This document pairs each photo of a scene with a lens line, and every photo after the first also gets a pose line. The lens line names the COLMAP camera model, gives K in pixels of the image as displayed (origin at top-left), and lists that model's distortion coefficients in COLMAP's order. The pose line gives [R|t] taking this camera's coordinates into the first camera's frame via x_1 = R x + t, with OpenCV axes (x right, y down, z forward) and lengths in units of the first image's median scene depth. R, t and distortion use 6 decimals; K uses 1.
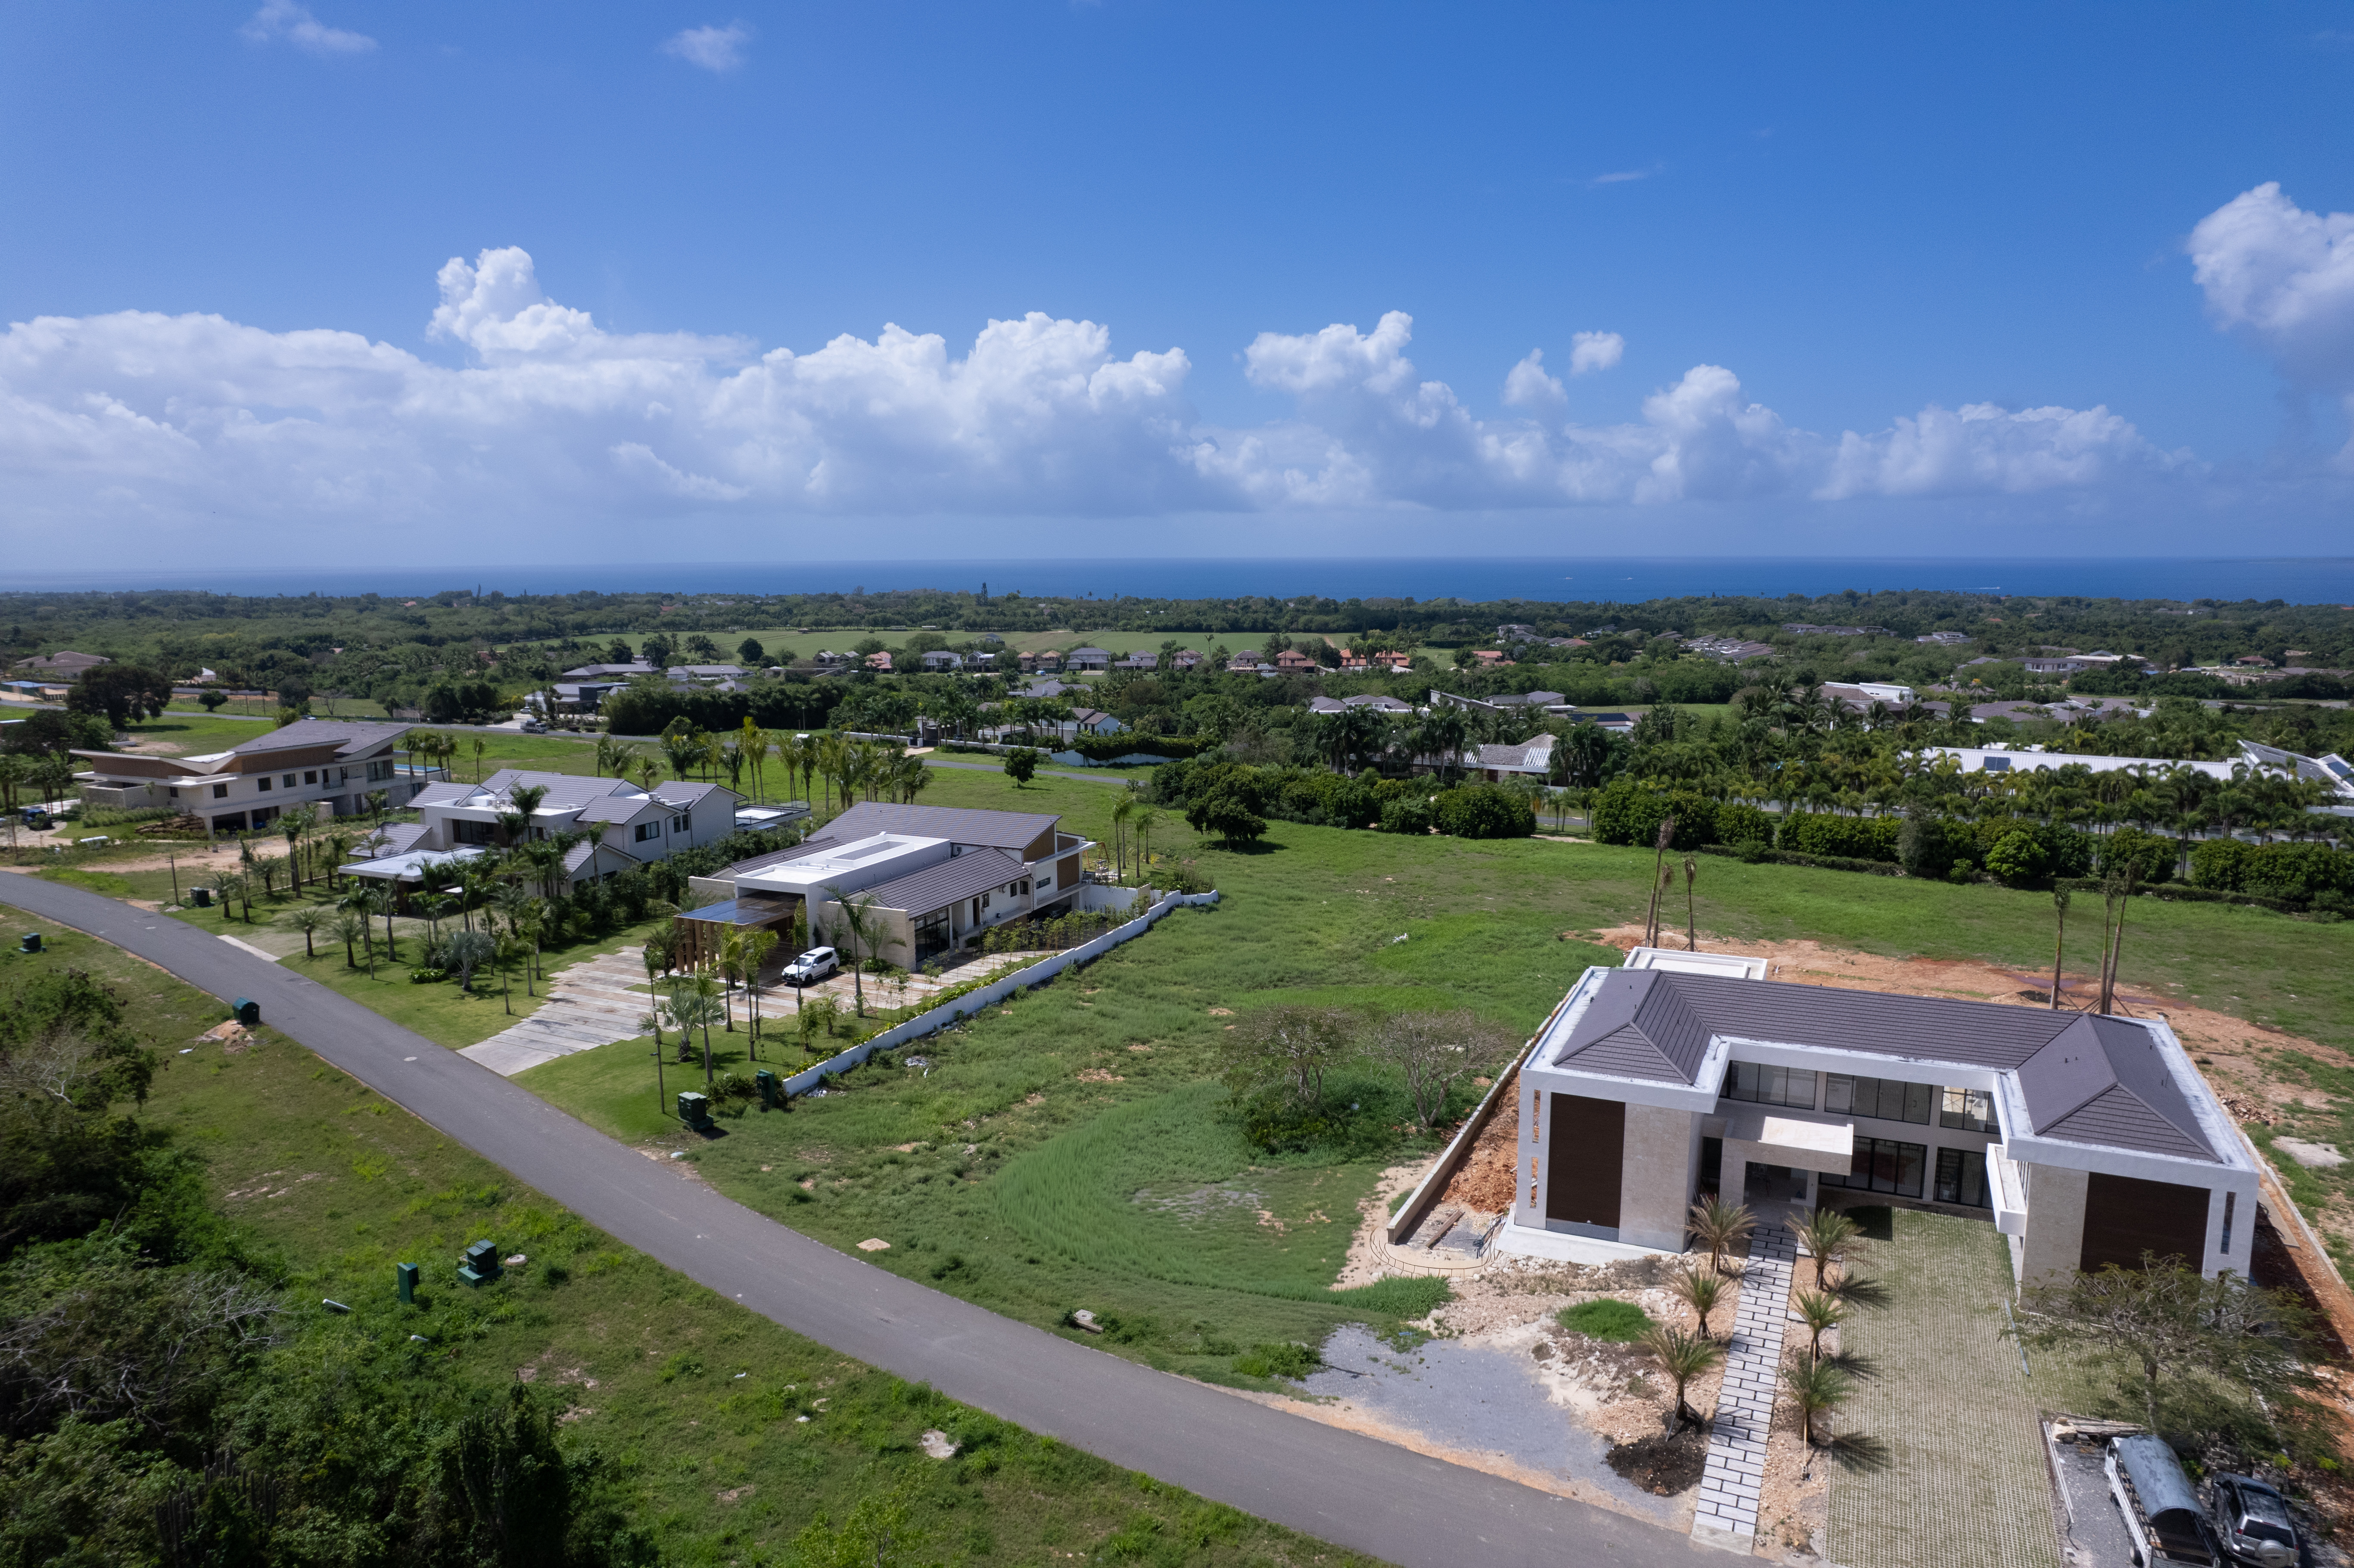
lens RADIAL K [[1507.9, 0, 1182.5], [0, 1507.9, 790.5], [0, 0, 1]] dist [-0.058295, 0.046018]
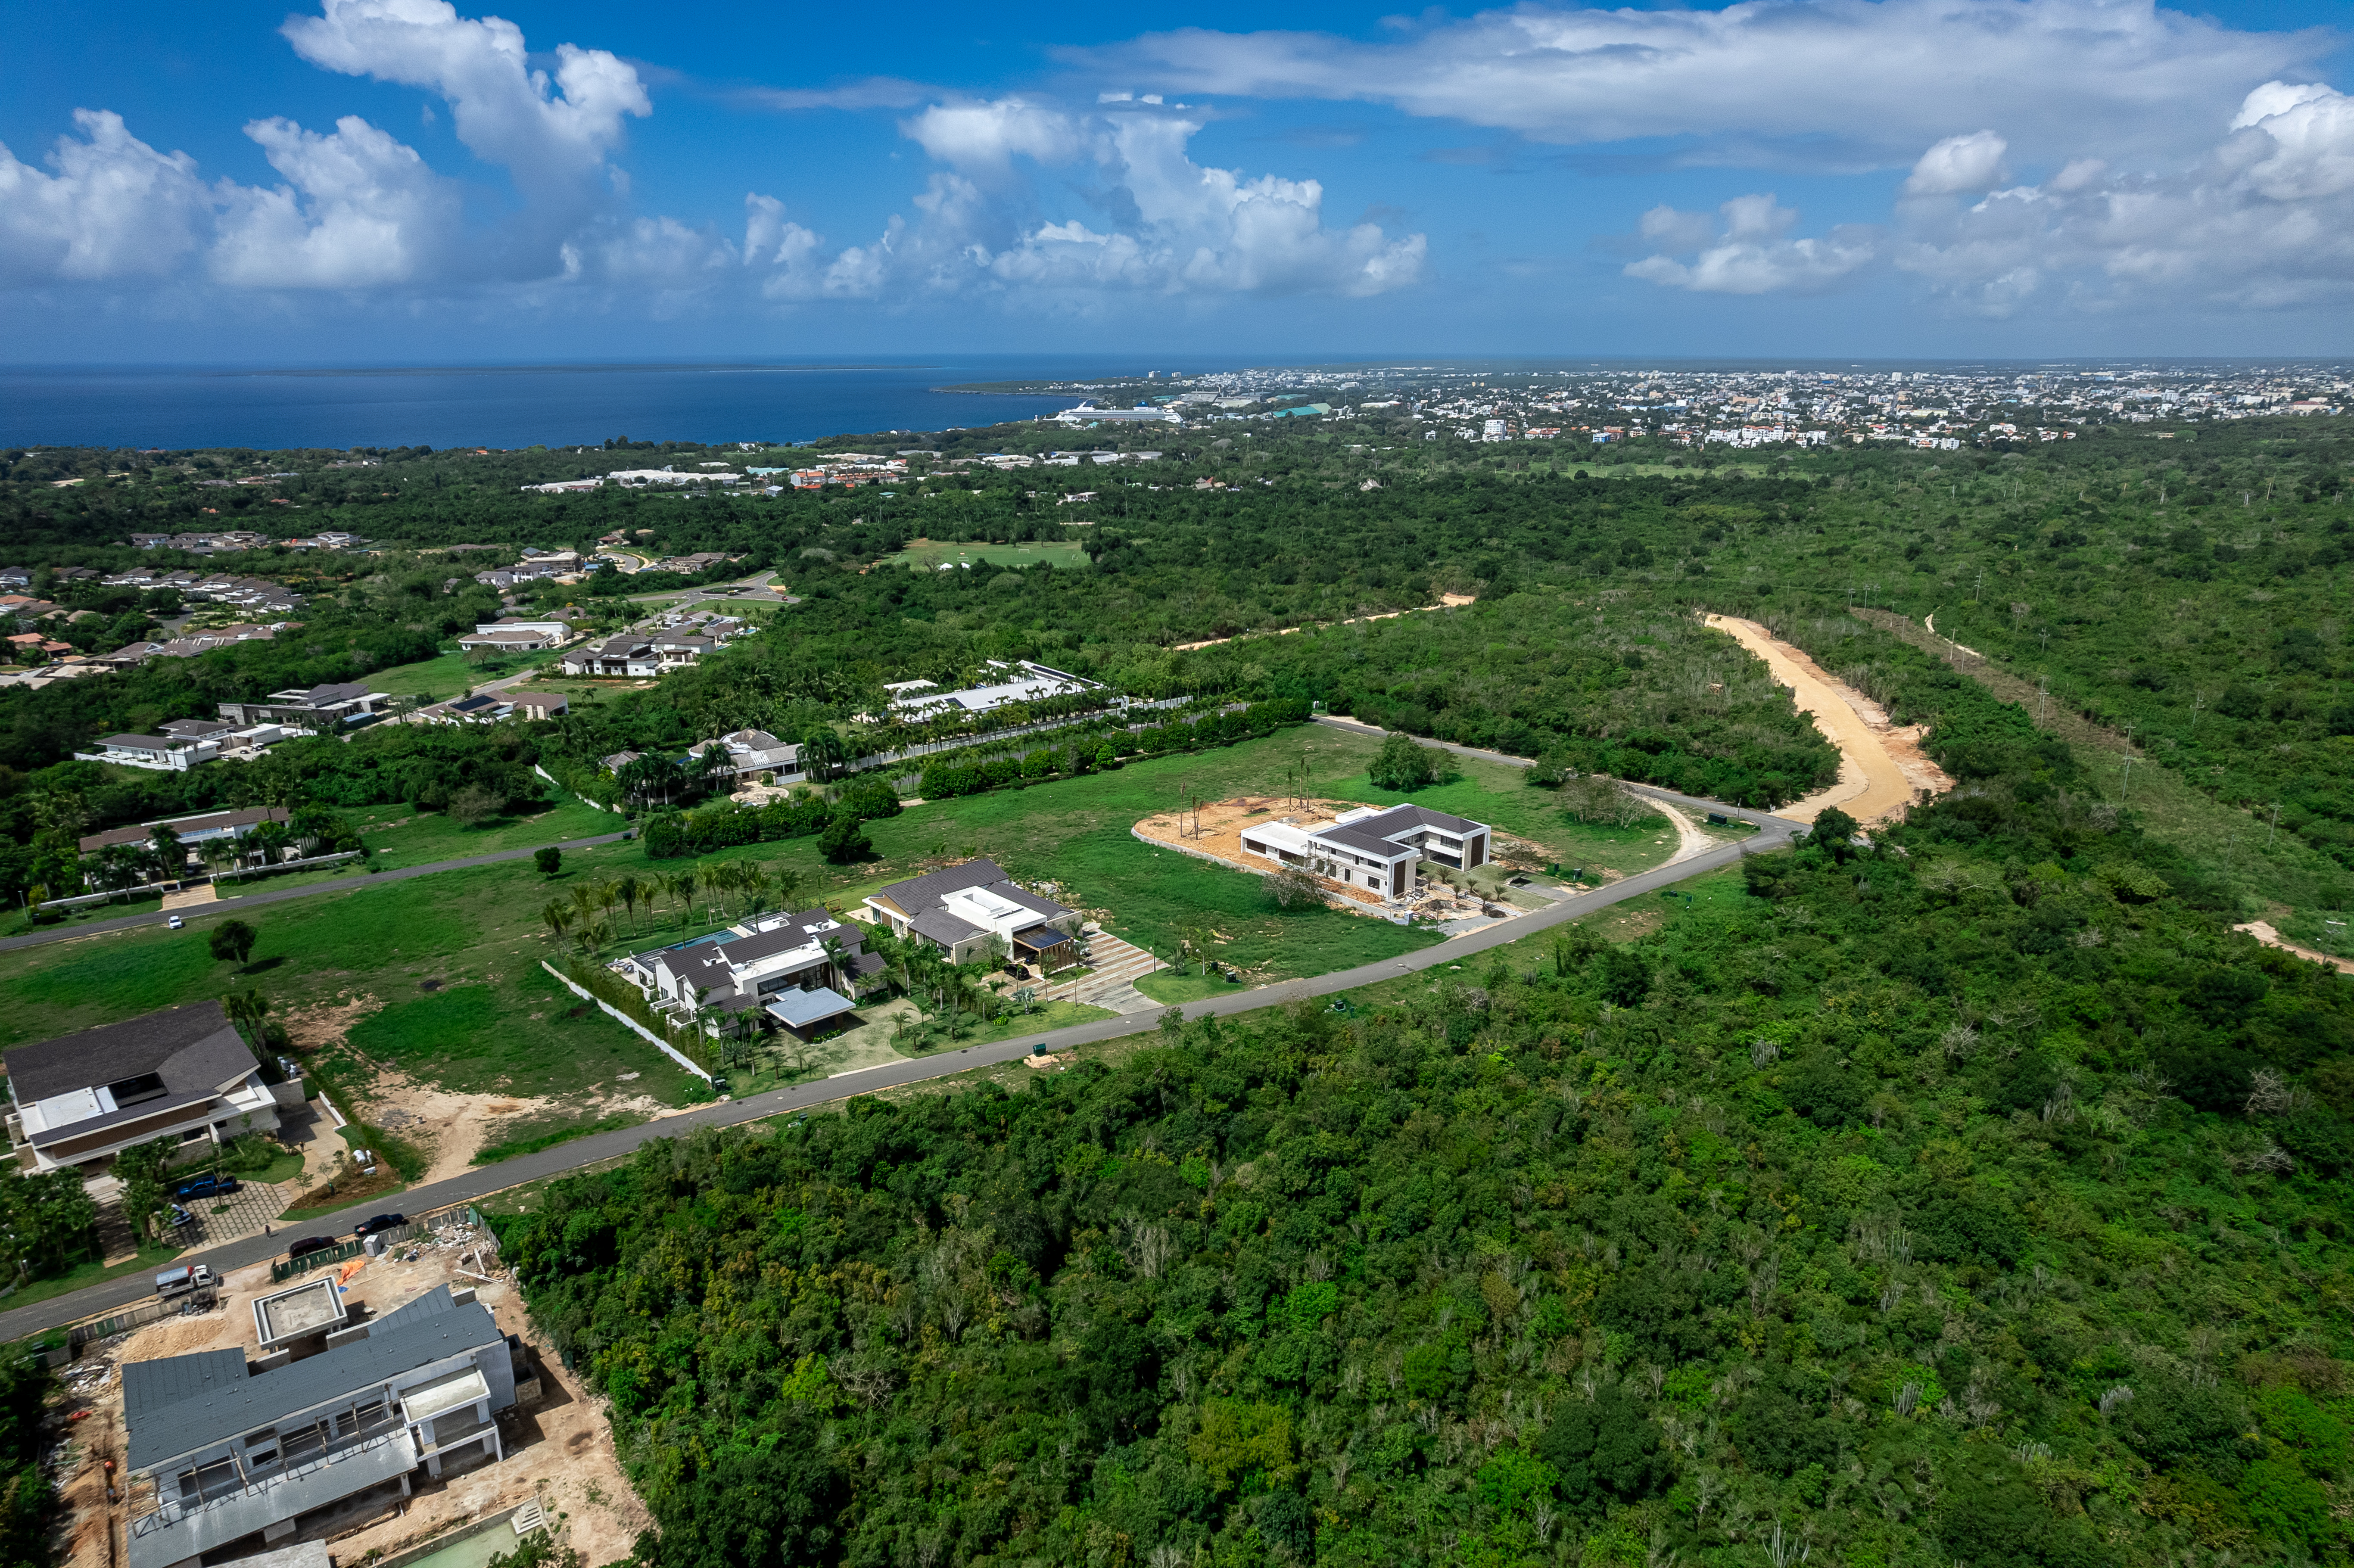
lens RADIAL K [[1507.9, 0, 1182.4], [0, 1507.9, 828.7], [0, 0, 1]] dist [-0.058295, 0.046018]
pose [[0.376026, -0.282680, 0.882438, -1.686649], [0.145080, 0.958546, 0.245239, -0.458698], [-0.915181, 0.035808, 0.401449, -0.024000]]
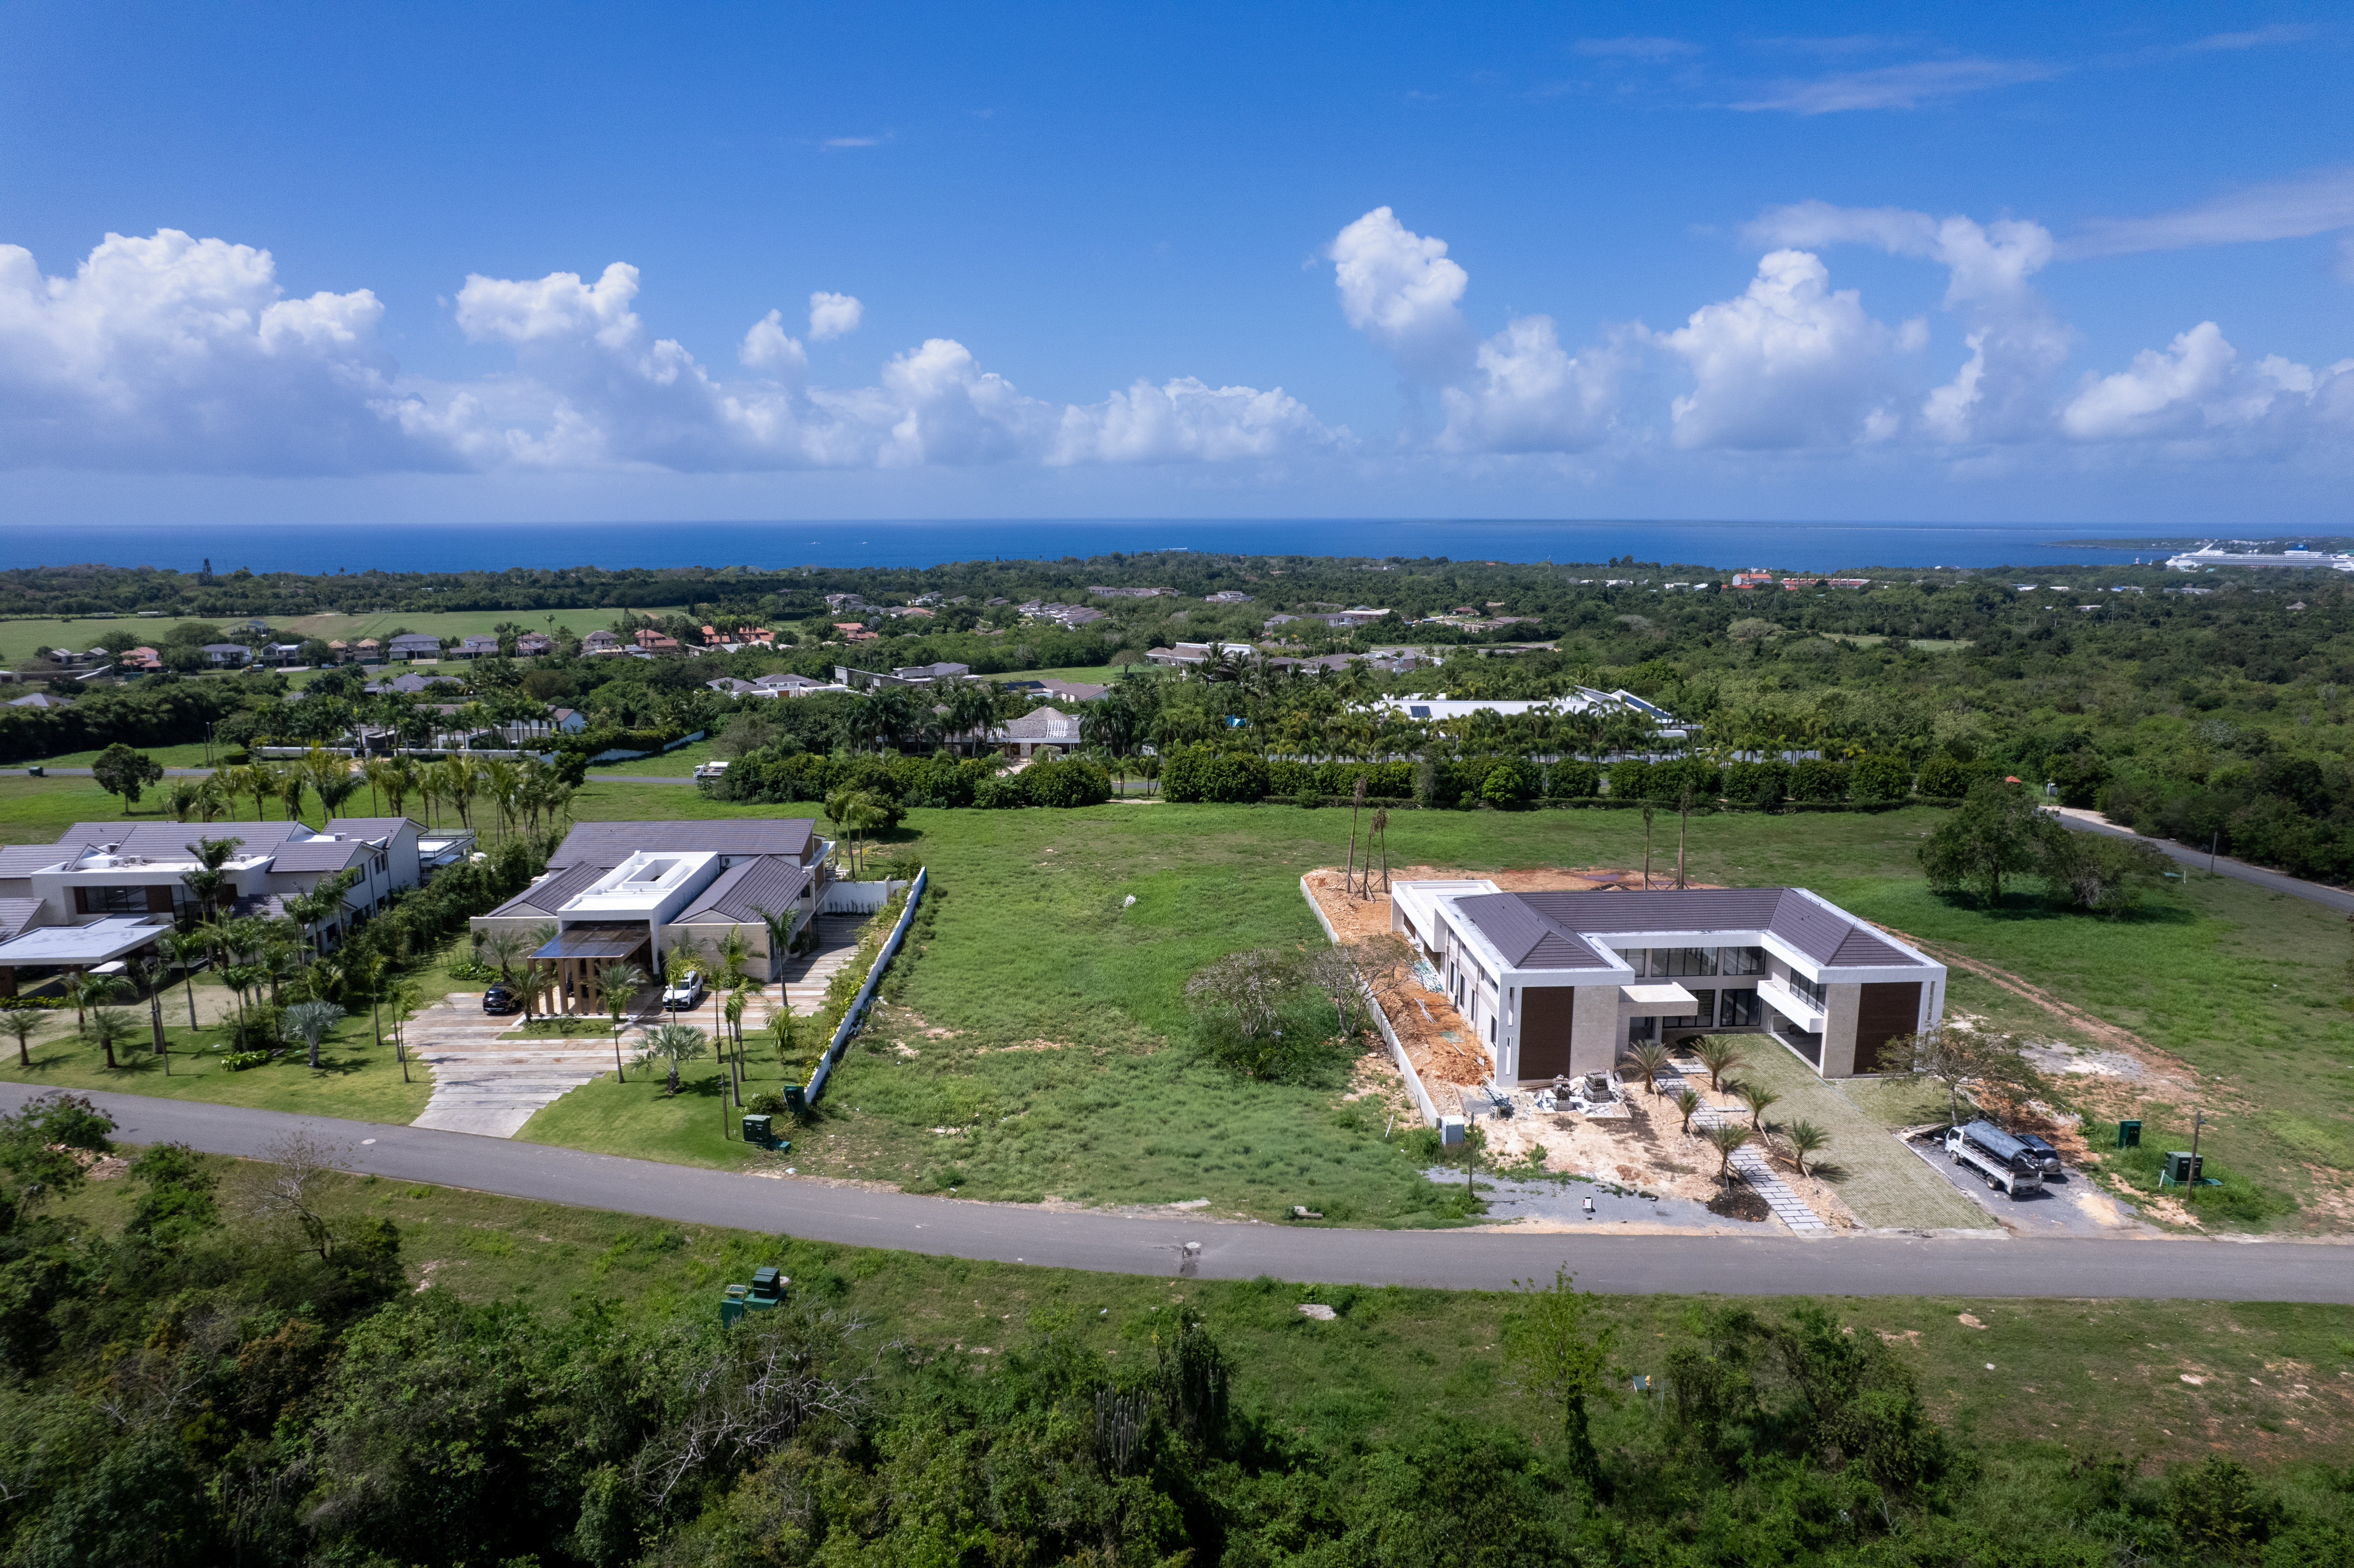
lens RADIAL K [[1507.9, 0, 1183.6], [0, 1507.9, 778.7], [0, 0, 1]] dist [-0.058295, 0.046018]
pose [[0.885768, -0.076096, 0.457848, -0.323981], [0.068690, 0.997098, 0.032832, -0.027129], [-0.459017, 0.002368, 0.888424, -0.035635]]
